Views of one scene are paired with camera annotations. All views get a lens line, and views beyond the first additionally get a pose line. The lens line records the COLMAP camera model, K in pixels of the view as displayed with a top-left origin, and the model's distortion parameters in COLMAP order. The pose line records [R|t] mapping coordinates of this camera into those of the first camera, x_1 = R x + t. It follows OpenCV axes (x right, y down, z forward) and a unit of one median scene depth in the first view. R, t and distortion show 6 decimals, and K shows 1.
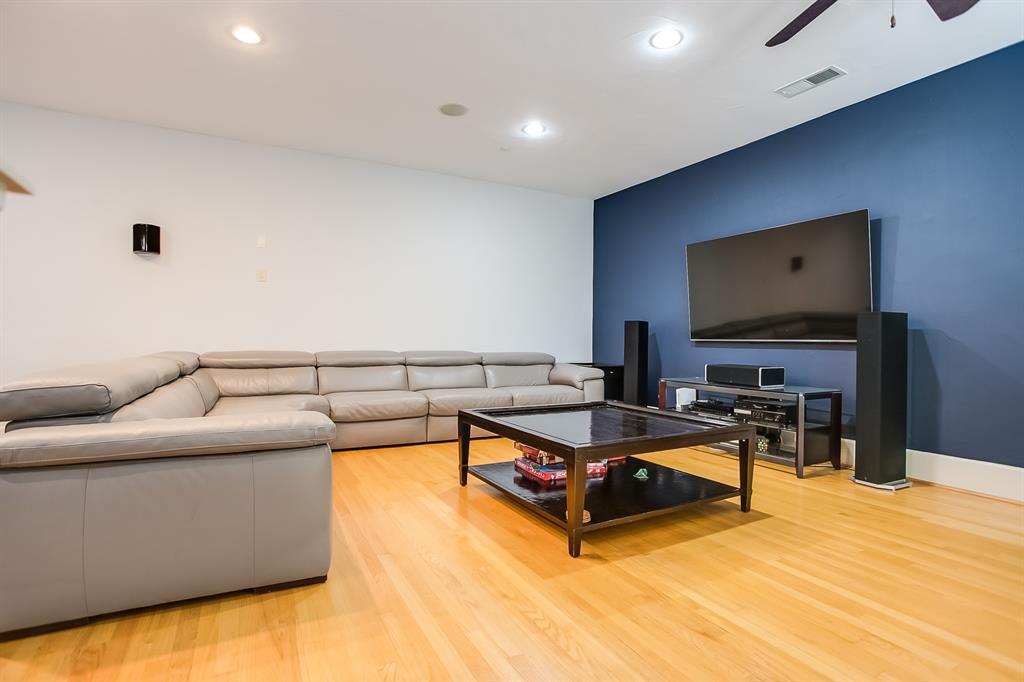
lens RADIAL K [[495.7, 0, 509.3], [0, 495.7, 337.5], [0, 0, 1]] dist [-0.021842, 0.001042]
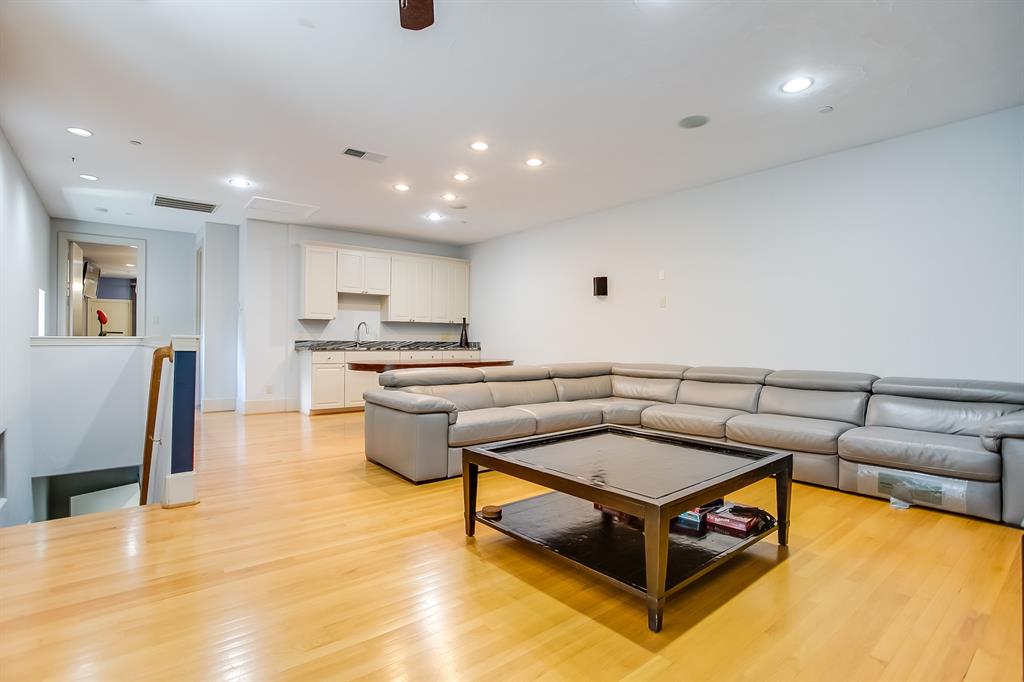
lens RADIAL K [[495.7, 0, 507.3], [0, 495.7, 339.4], [0, 0, 1]] dist [-0.021842, 0.001042]
pose [[0.185595, -0.021481, -0.982391, 0.824882], [-0.004798, 0.999729, -0.022766, -0.005195], [0.982615, 0.008939, 0.185442, 0.527598]]
